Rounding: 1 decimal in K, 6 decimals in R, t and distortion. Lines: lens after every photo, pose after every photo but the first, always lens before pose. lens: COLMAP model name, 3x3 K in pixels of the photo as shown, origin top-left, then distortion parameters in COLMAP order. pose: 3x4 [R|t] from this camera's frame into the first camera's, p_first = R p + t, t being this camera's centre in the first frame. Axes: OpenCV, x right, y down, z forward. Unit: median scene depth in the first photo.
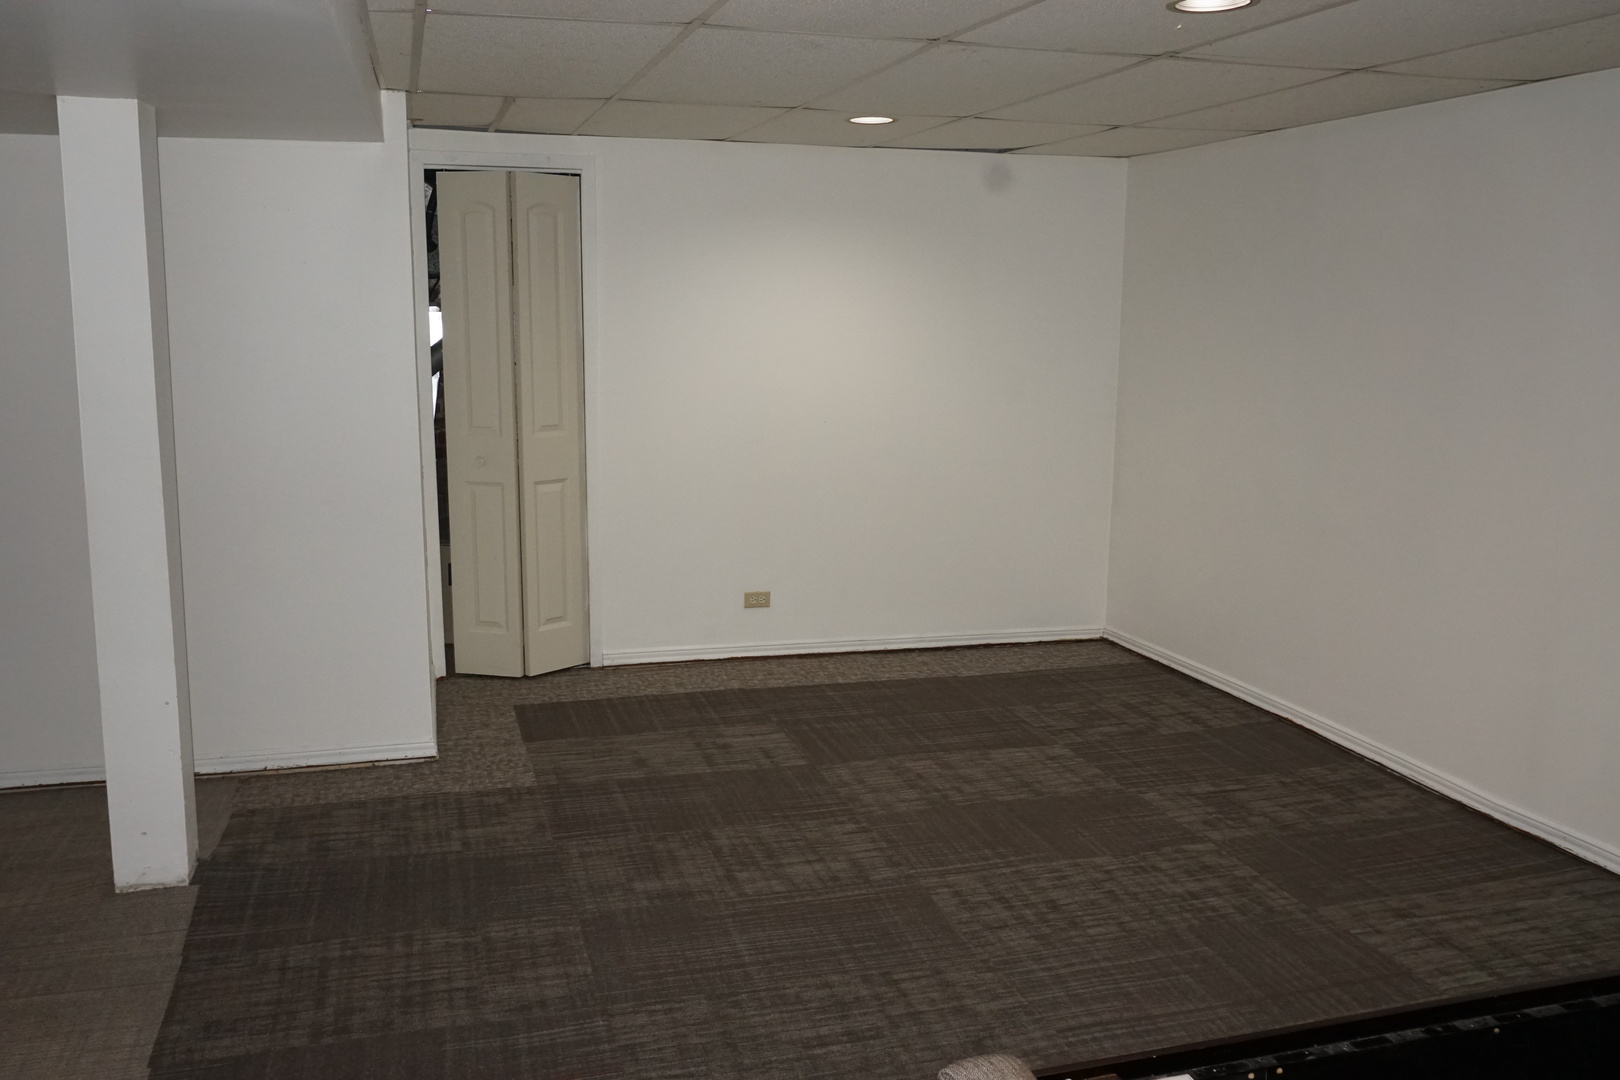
lens RADIAL K [[1328.7, 0, 813.3], [0, 1328.7, 540.2], [0, 0, 1]] dist [-0.038630, 0.032028]
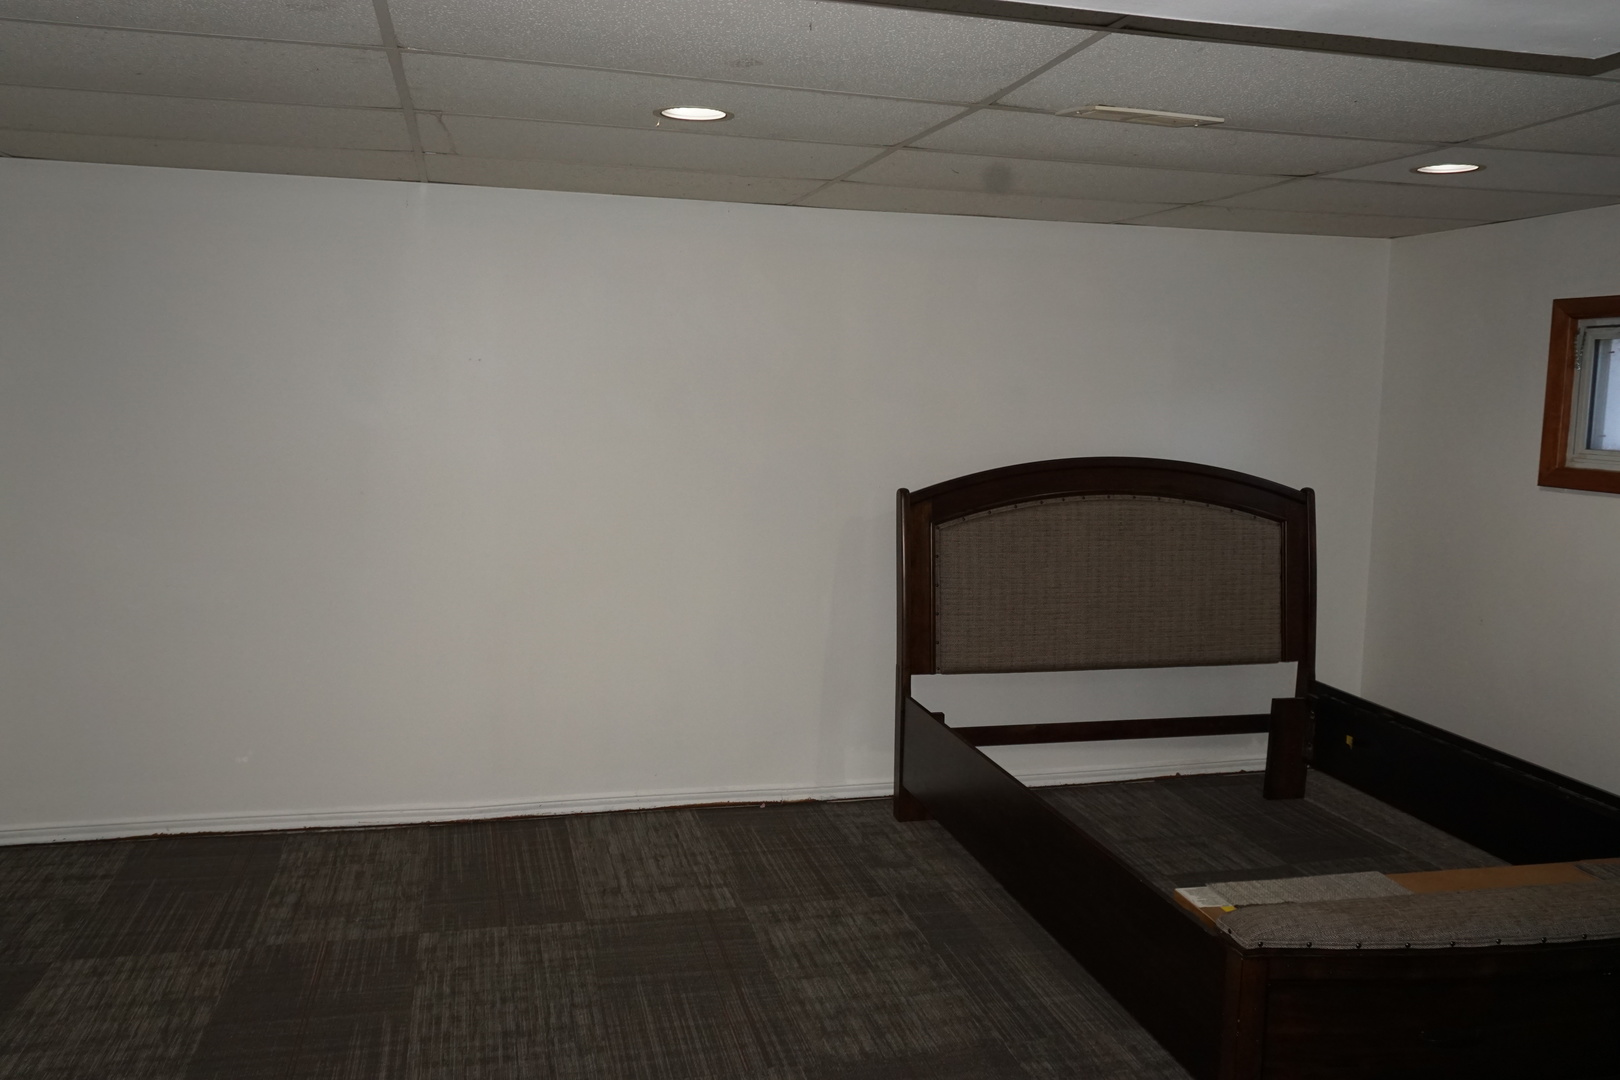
lens RADIAL K [[1328.7, 0, 817.5], [0, 1328.7, 539.0], [0, 0, 1]] dist [-0.038630, 0.032028]
pose [[0.024929, -0.111222, 0.993483, -0.574338], [0.148887, 0.983121, 0.106326, -0.102459], [-0.988540, 0.145266, 0.041067, 0.613395]]
